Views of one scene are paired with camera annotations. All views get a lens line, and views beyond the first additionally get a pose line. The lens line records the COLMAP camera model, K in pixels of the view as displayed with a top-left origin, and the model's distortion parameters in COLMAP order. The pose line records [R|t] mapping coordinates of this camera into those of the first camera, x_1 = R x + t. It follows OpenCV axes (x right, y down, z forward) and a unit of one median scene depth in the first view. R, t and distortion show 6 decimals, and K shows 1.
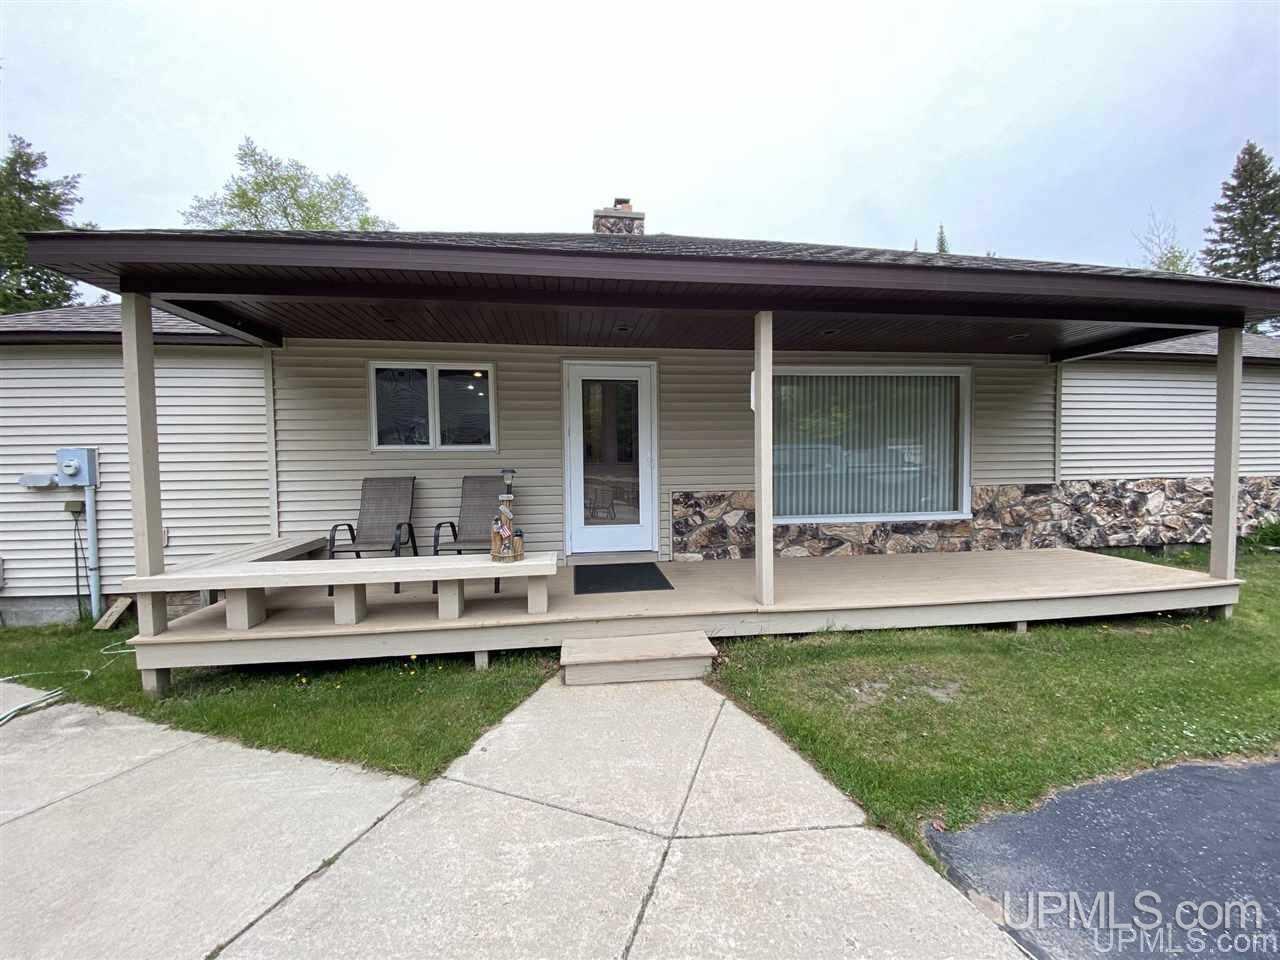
lens RADIAL K [[514.6, 0, 640.0], [0, 514.6, 480.0], [0, 0, 1]] dist [0.021213, -0.018691]
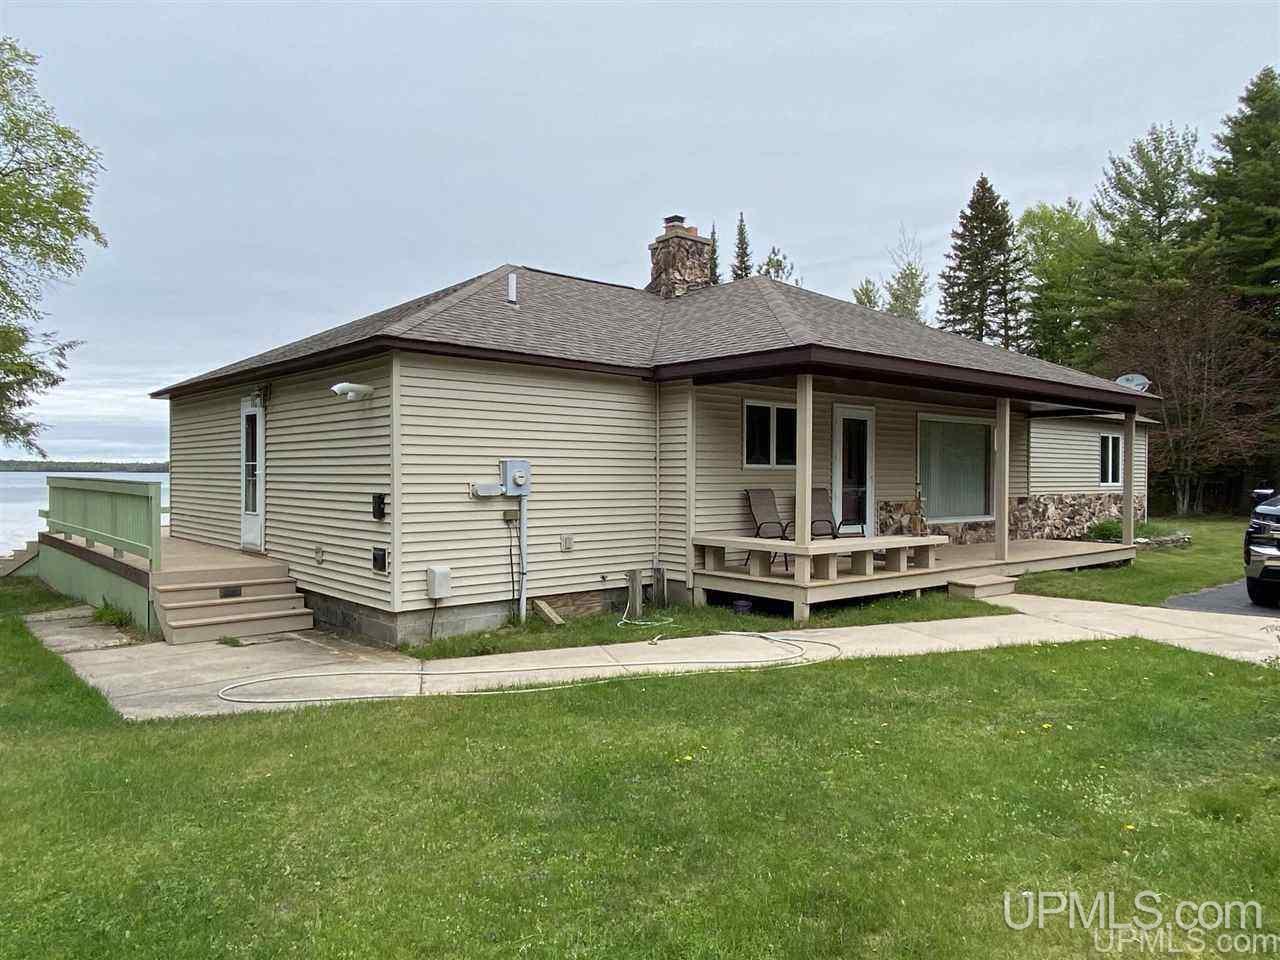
lens RADIAL K [[869.7, 0, 640.0], [0, 869.7, 480.0], [0, 0, 1]] dist [0.061427, -0.060827]
pose [[0.843487, 0.010000, 0.537056, -1.731446], [0.011842, 0.999237, -0.037205, 0.046286], [-0.537018, 0.037742, 0.842726, -0.626867]]
